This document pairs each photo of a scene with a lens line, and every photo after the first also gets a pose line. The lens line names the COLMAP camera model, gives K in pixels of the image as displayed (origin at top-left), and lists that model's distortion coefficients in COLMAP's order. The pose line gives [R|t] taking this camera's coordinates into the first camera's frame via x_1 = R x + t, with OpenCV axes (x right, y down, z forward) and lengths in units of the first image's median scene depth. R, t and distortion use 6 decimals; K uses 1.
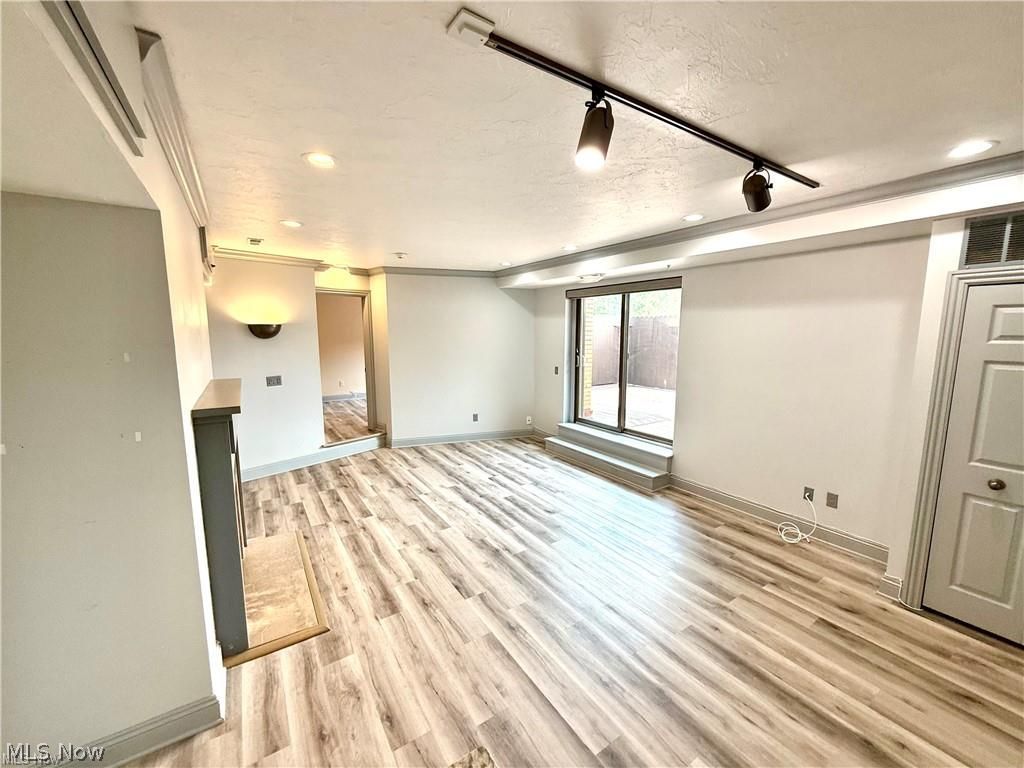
lens RADIAL K [[408.0, 0, 513.6], [0, 408.0, 384.9], [0, 0, 1]] dist [-0.000546, 0.000533]
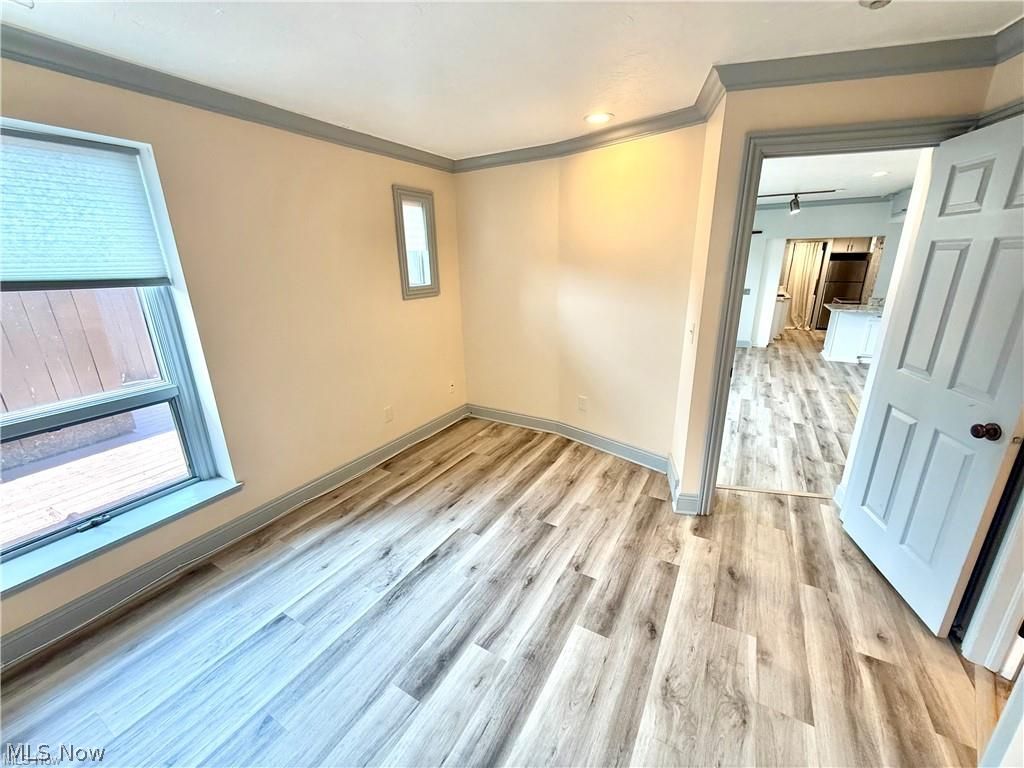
lens RADIAL K [[408.0, 0, 513.6], [0, 408.0, 384.9], [0, 0, 1]] dist [-0.000546, 0.000533]
pose [[-0.448957, -0.255662, 0.856198, -0.915084], [0.140477, 0.926085, 0.350190, -0.281604], [-0.882442, 0.277496, -0.379857, 2.029163]]
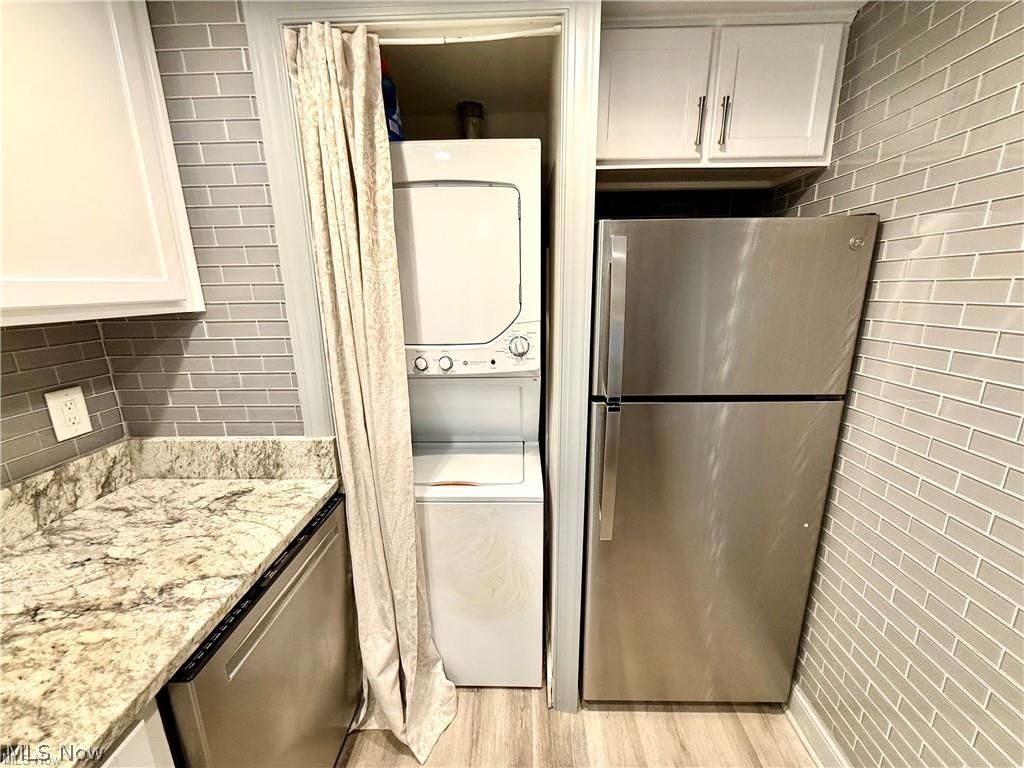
lens RADIAL K [[408.0, 0, 513.6], [0, 408.0, 384.9], [0, 0, 1]] dist [-0.000546, 0.000533]
pose [[-0.817731, -0.129123, 0.560931, 0.333553], [0.090834, 0.933355, 0.347272, 0.134722], [-0.568388, 0.334927, -0.751504, -0.381874]]
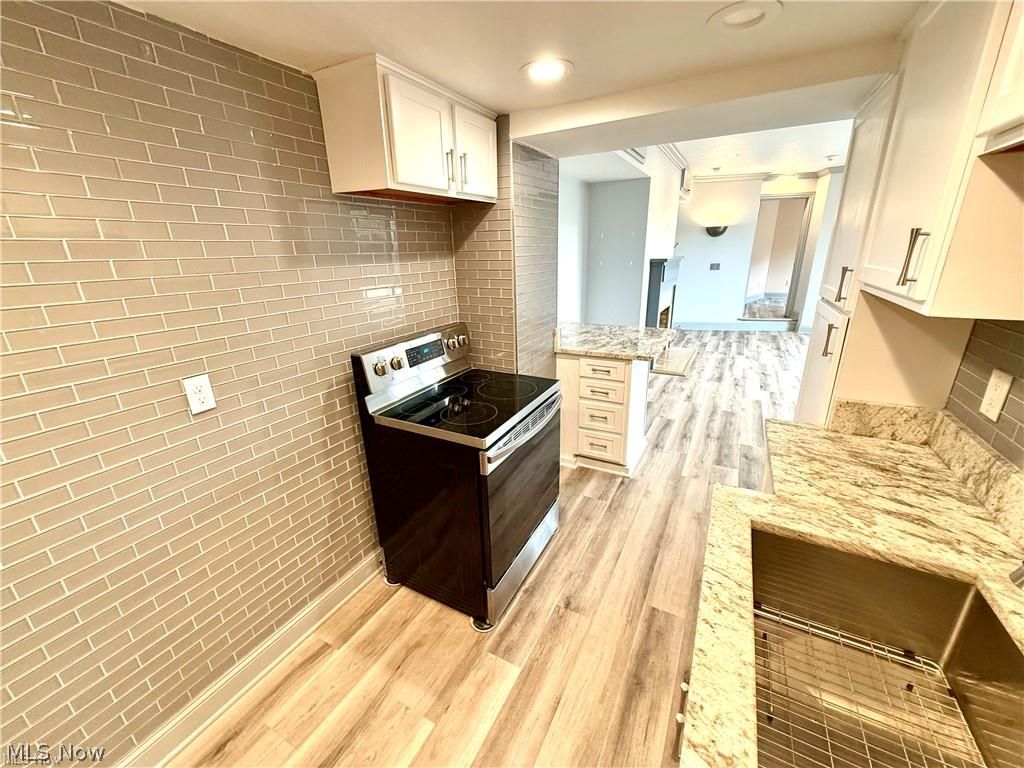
lens RADIAL K [[408.0, 0, 513.6], [0, 408.0, 384.9], [0, 0, 1]] dist [-0.000546, 0.000533]
pose [[0.467259, 0.269978, -0.841891, 0.535914], [-0.097410, 0.962159, 0.254482, 0.119601], [0.878738, -0.036900, 0.475876, -0.450313]]
